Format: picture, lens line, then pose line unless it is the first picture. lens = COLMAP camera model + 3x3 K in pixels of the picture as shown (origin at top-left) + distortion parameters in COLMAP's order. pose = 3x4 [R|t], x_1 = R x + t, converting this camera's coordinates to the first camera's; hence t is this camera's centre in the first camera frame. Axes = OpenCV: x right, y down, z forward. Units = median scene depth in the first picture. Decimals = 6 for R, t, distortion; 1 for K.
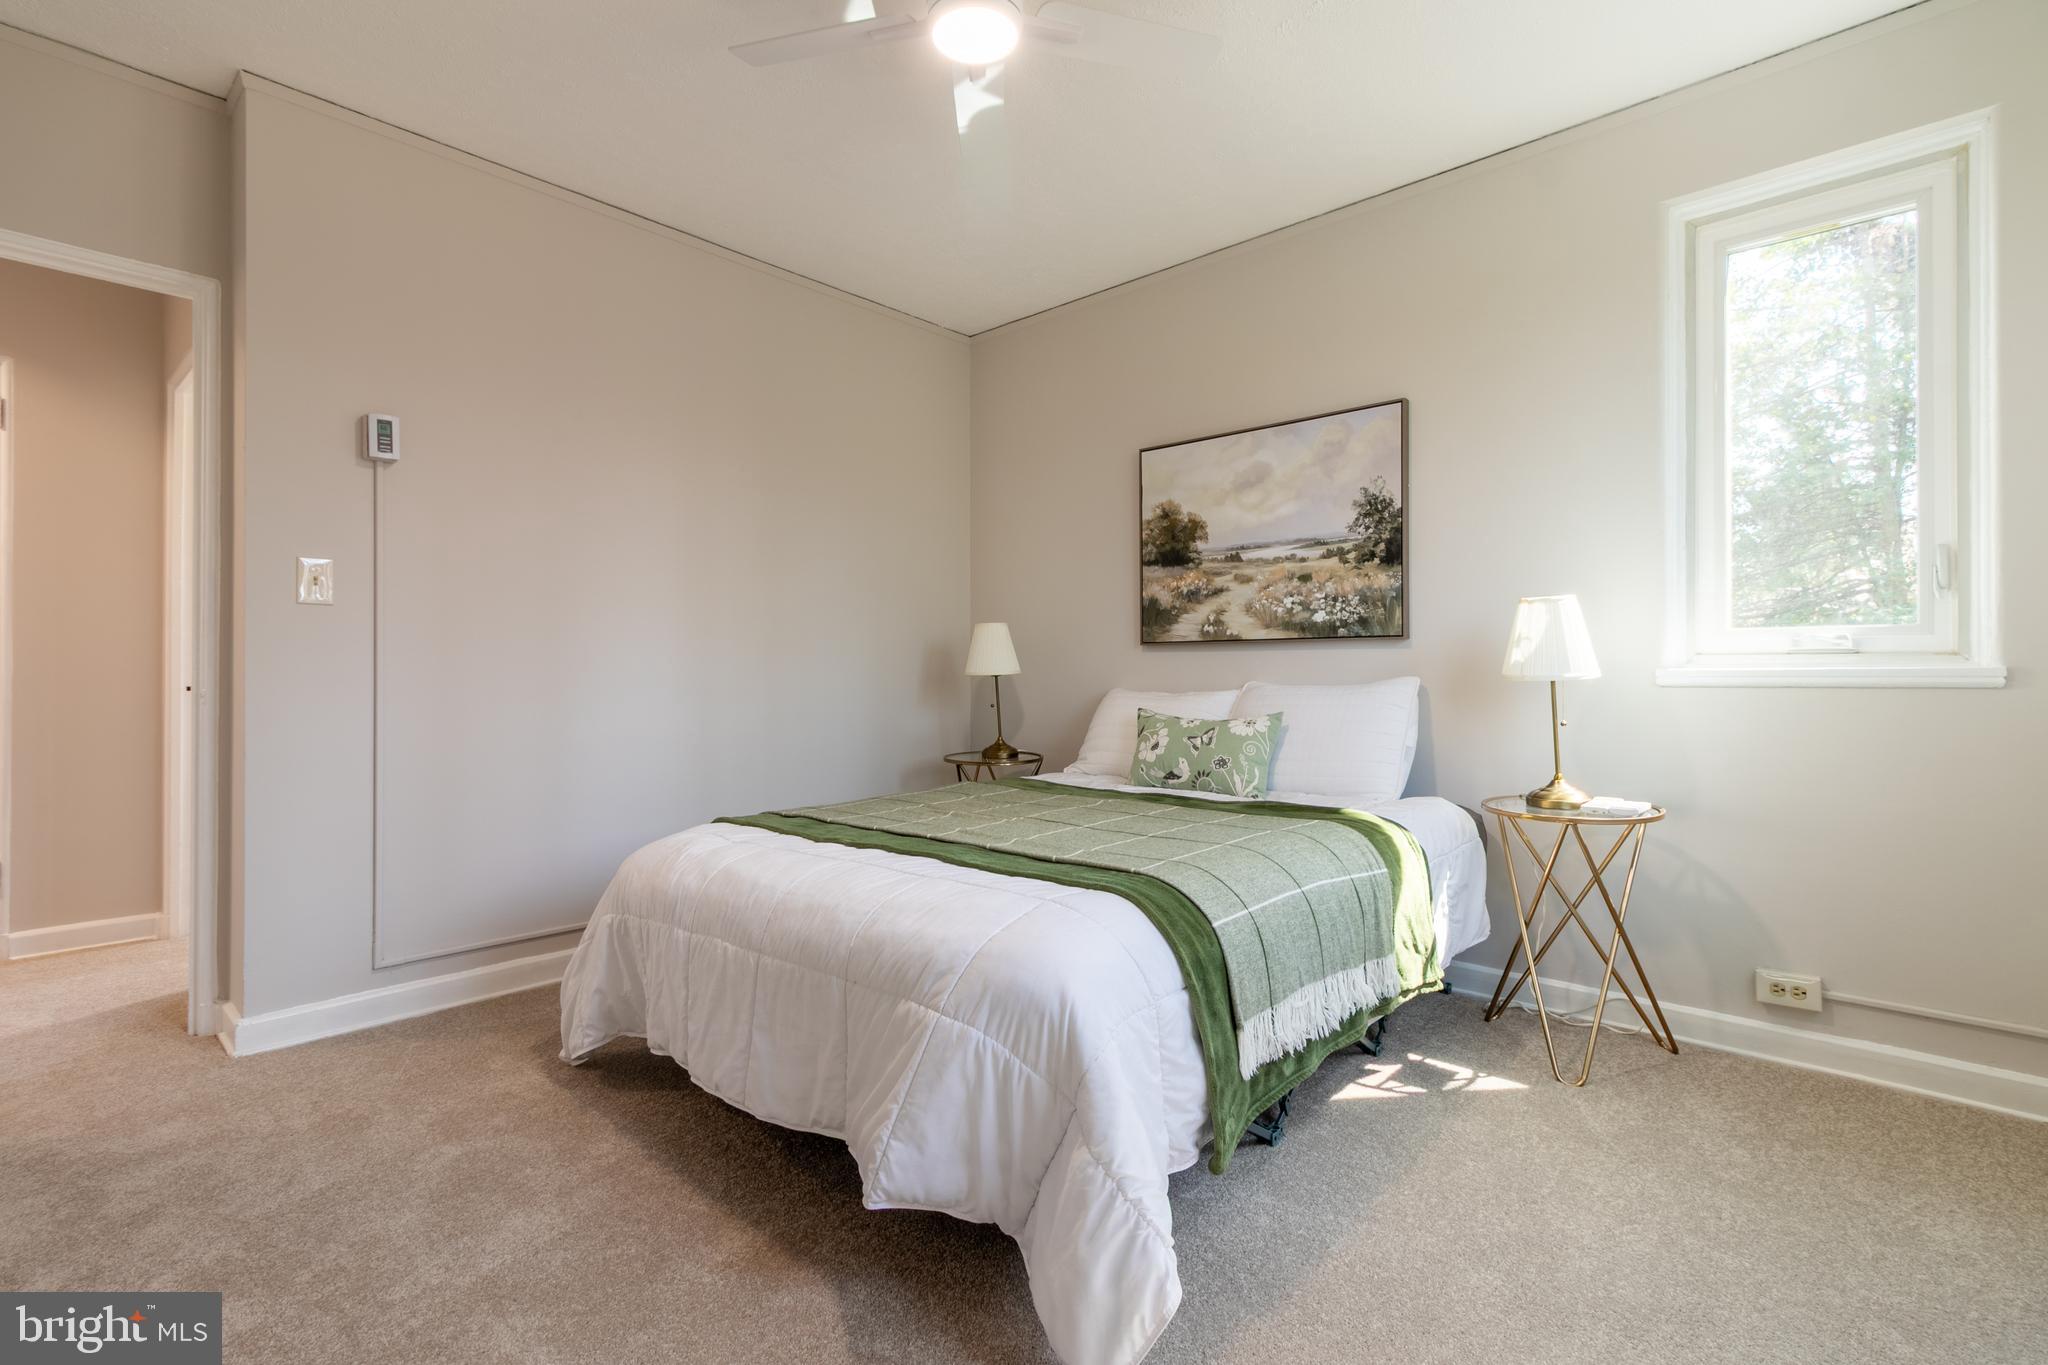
lens RADIAL K [[942.5, 0, 1013.4], [0, 942.5, 661.4], [0, 0, 1]] dist [0.006246, -0.000300]
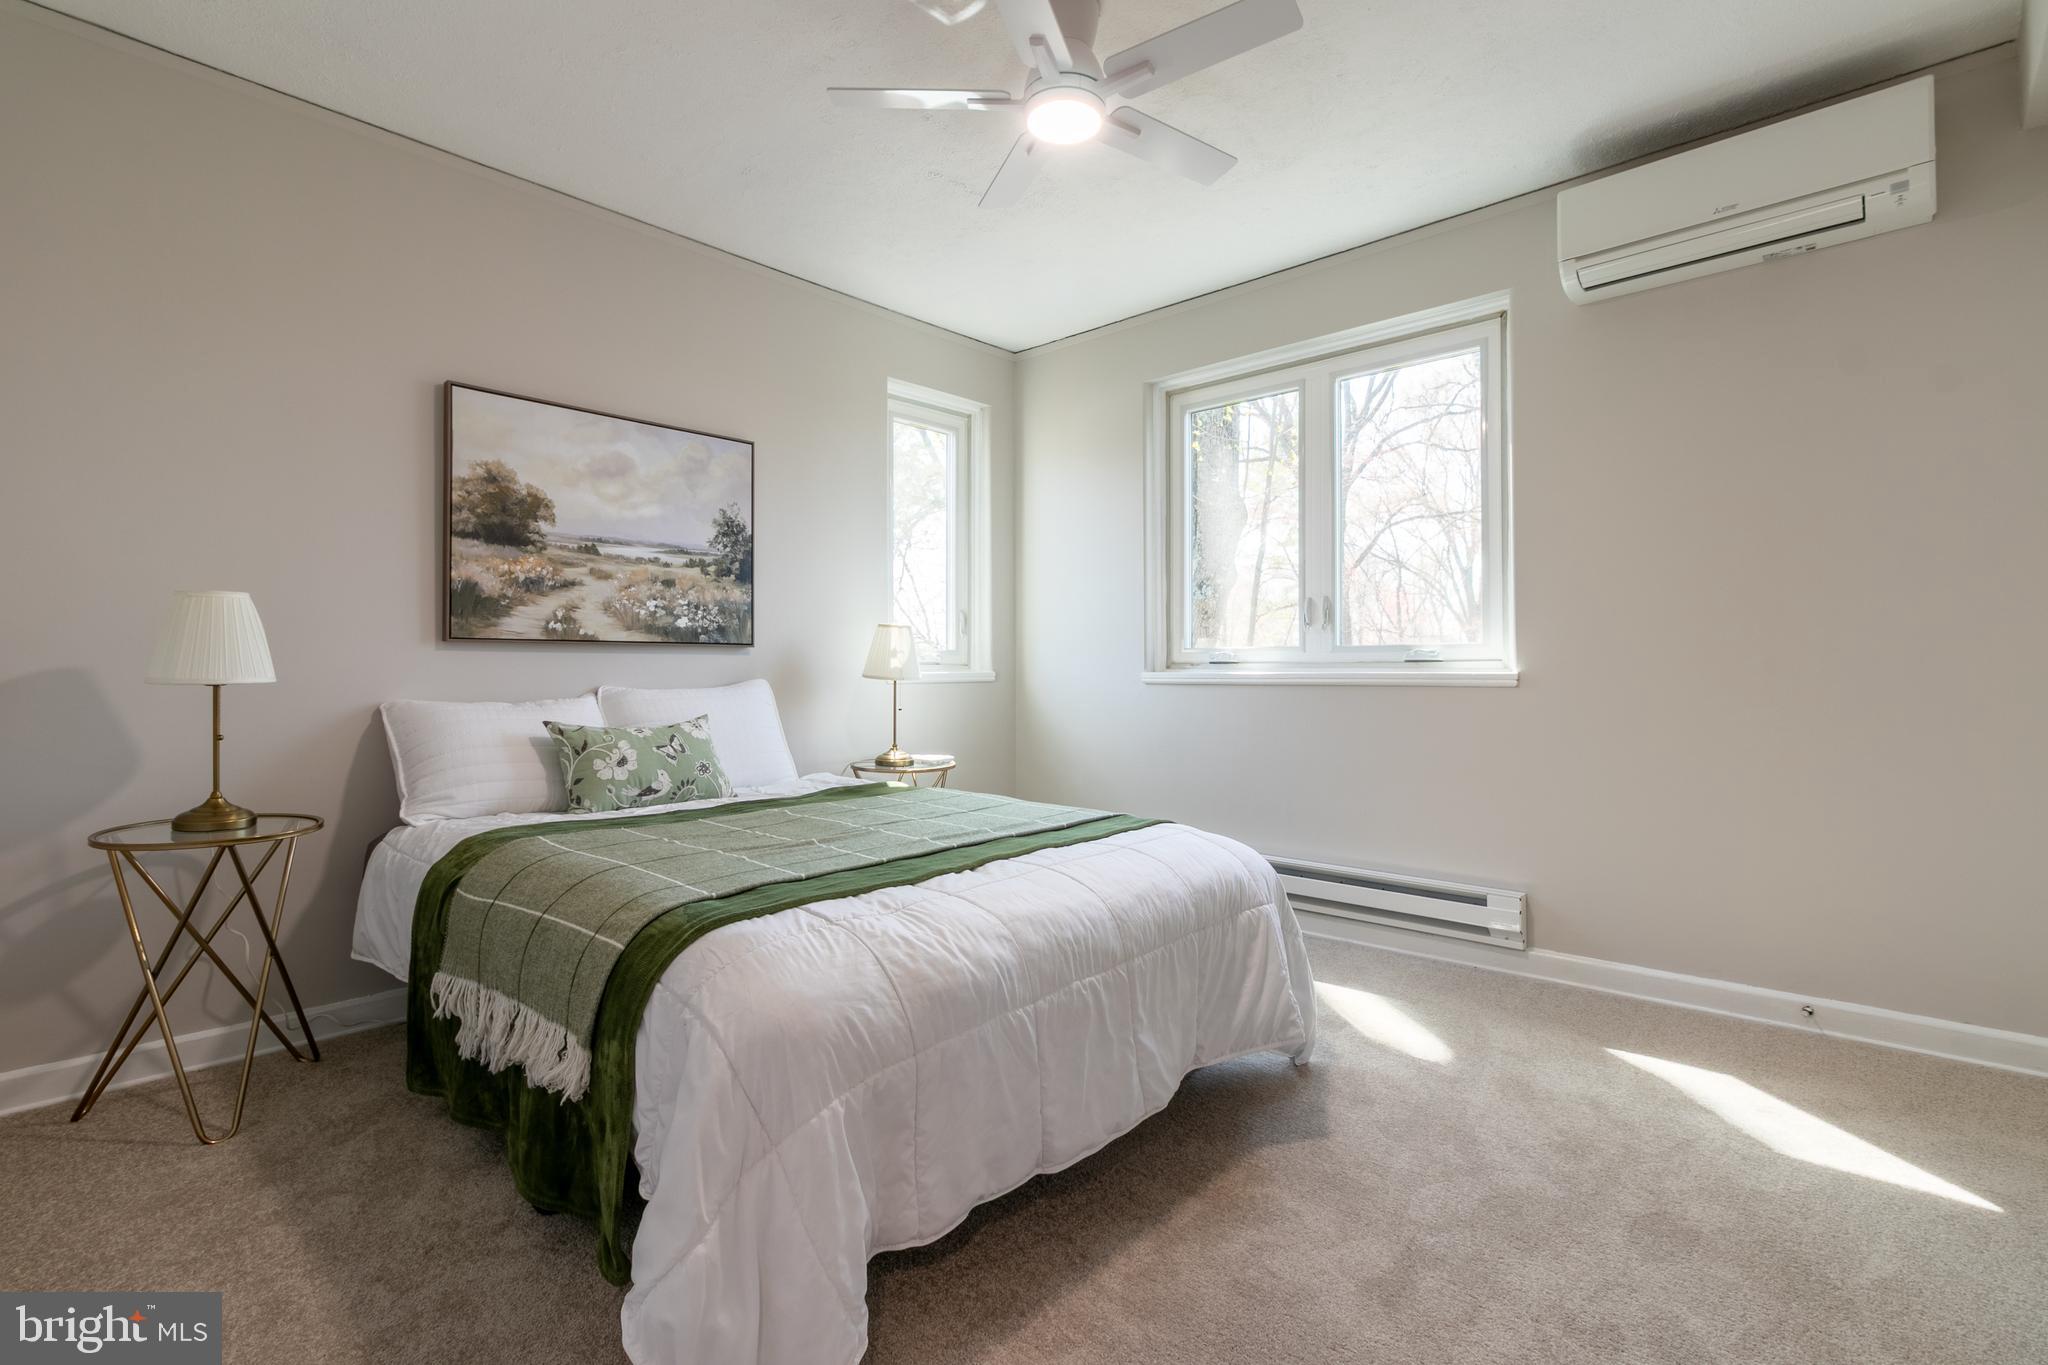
lens RADIAL K [[942.5, 0, 1013.4], [0, 942.5, 661.4], [0, 0, 1]] dist [0.006246, -0.000300]
pose [[0.005967, 0.010953, 0.999922, -0.691655], [-0.009511, 0.999895, -0.010895, 0.003293], [-0.999937, -0.009445, 0.006071, 0.611075]]
